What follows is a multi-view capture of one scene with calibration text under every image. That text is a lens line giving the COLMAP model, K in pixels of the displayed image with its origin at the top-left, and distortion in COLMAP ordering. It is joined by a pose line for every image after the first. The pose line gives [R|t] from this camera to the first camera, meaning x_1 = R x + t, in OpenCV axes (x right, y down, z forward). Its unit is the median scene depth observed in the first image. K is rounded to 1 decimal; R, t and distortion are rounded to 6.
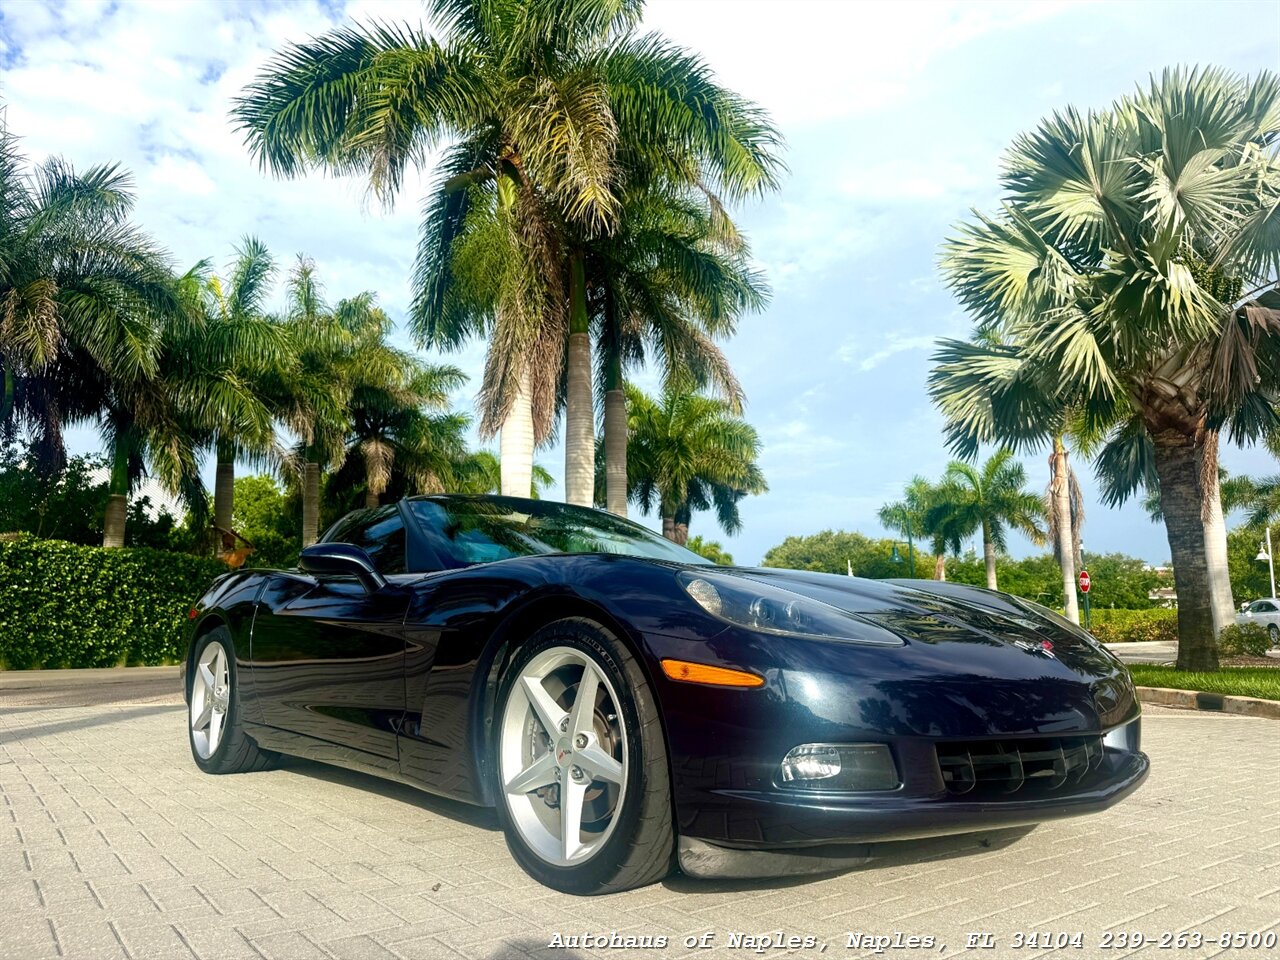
lens RADIAL K [[893.7, 0, 642.6], [0, 893.7, 478.7], [0, 0, 1]] dist [0.056386, -0.081858]
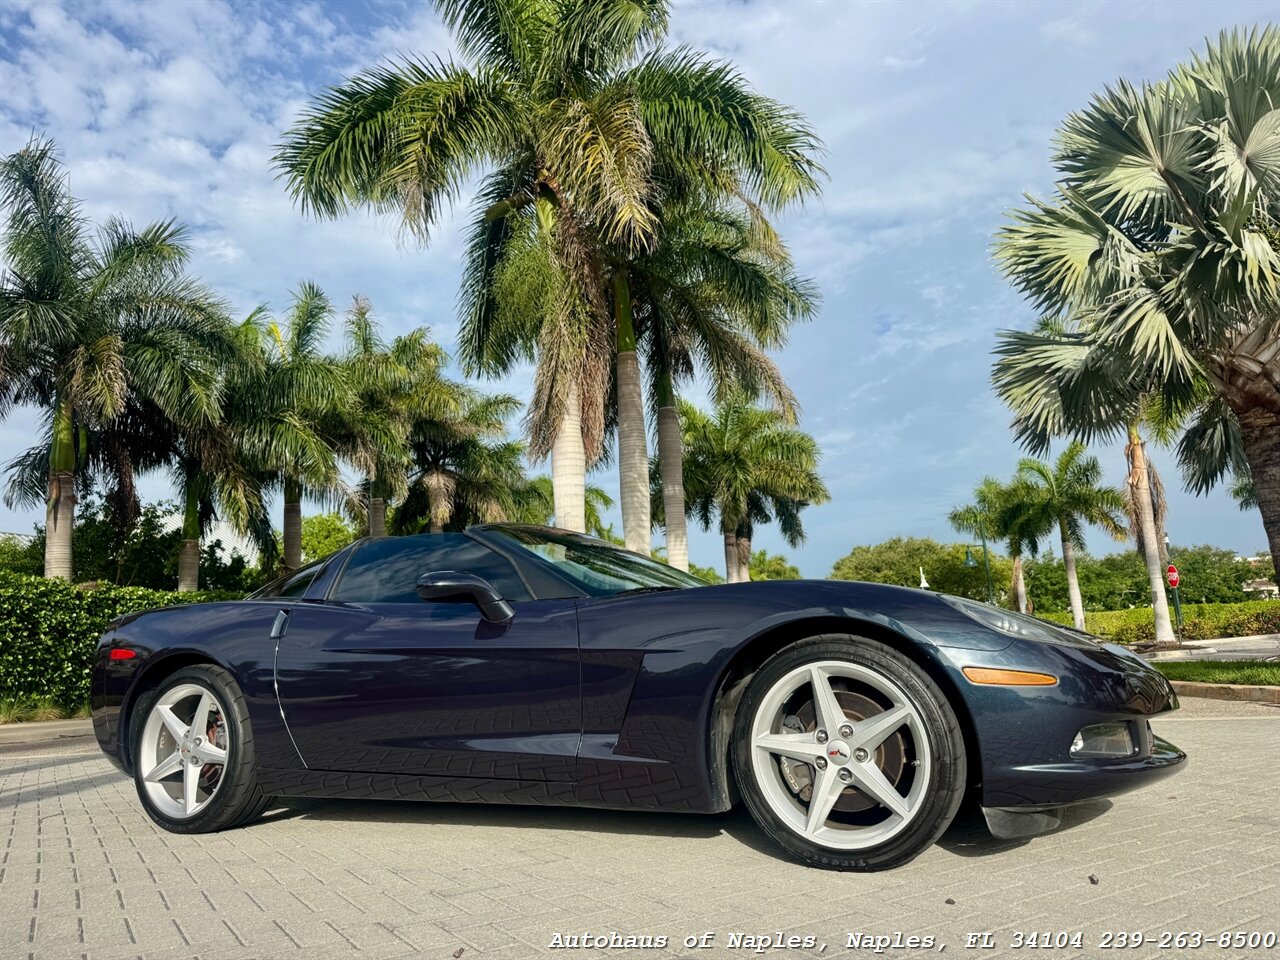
lens RADIAL K [[896.0, 0, 638.8], [0, 896.0, 472.5], [0, 0, 1]] dist [0.039753, -0.051086]
pose [[0.995790, -0.059016, -0.070132, 0.003639], [0.057045, 0.997927, -0.029781, 0.001479], [0.071744, 0.025655, 0.997093, 0.011594]]
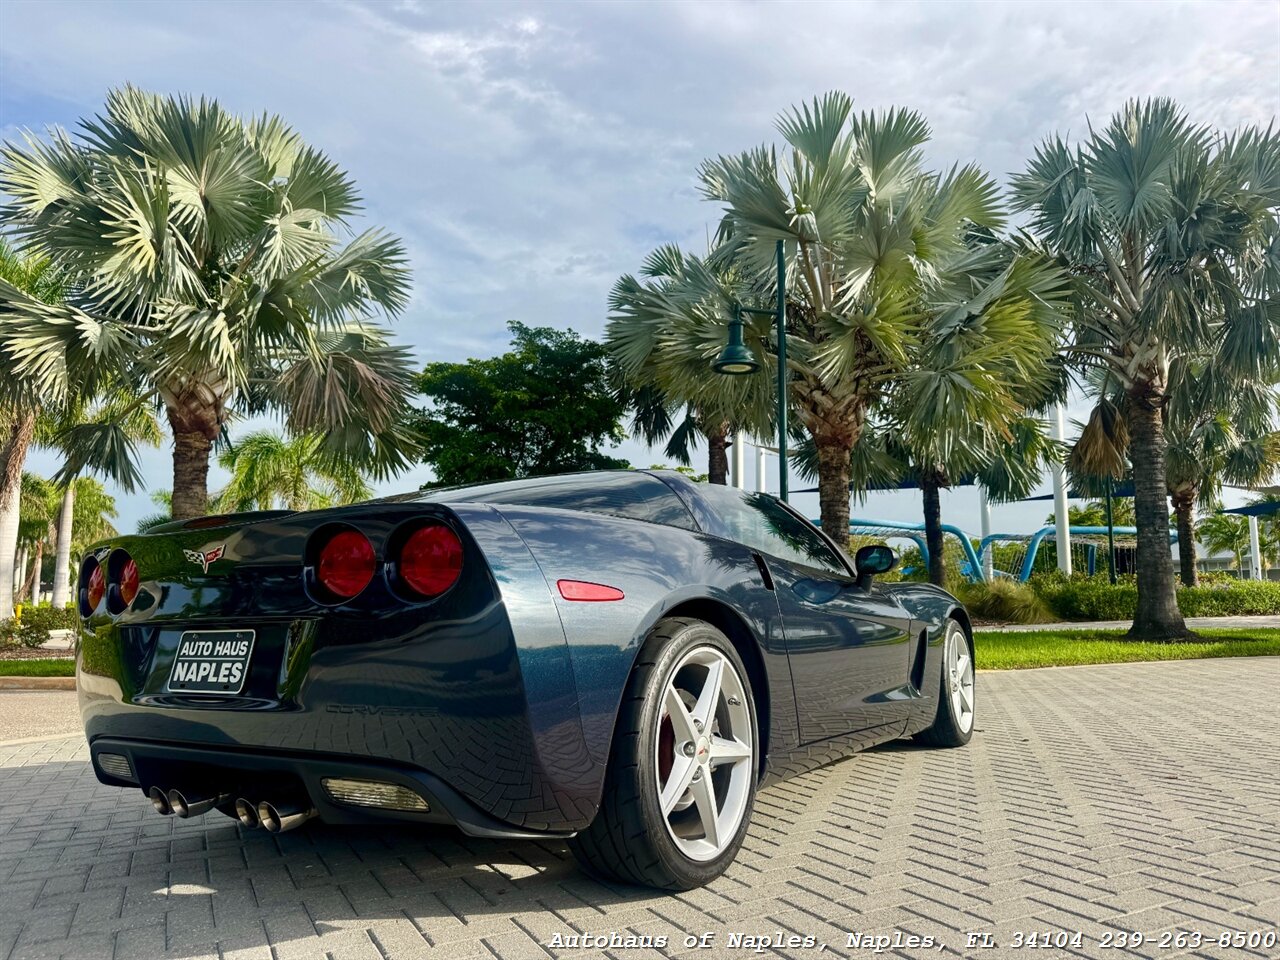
lens RADIAL K [[893.3, 0, 636.4], [0, 893.3, 475.0], [0, 0, 1]] dist [0.131719, -0.215744]
pose [[0.188969, 0.151704, 0.970194, -0.206383], [-0.158223, 0.979789, -0.122386, 0.025791], [-0.969152, -0.130380, 0.209153, 0.164787]]
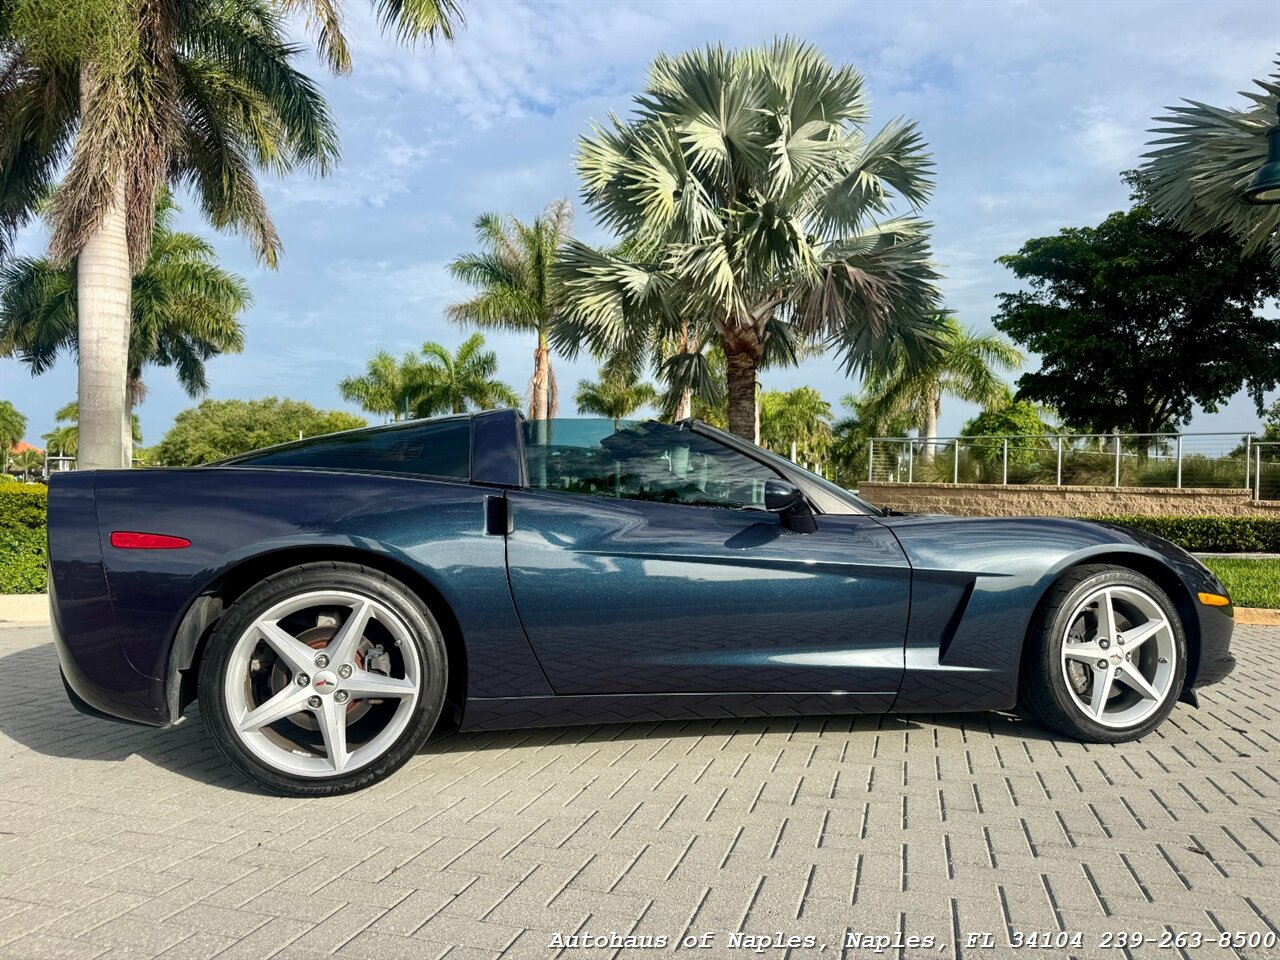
lens RADIAL K [[897.9, 0, 640.0], [0, 897.9, 480.0], [0, 0, 1]] dist [0.067124, -0.104881]
pose [[0.807582, 0.029709, 0.589007, -0.133511], [-0.113714, 0.987833, 0.106086, 0.000003], [-0.578689, -0.152652, 0.801134, 0.060631]]
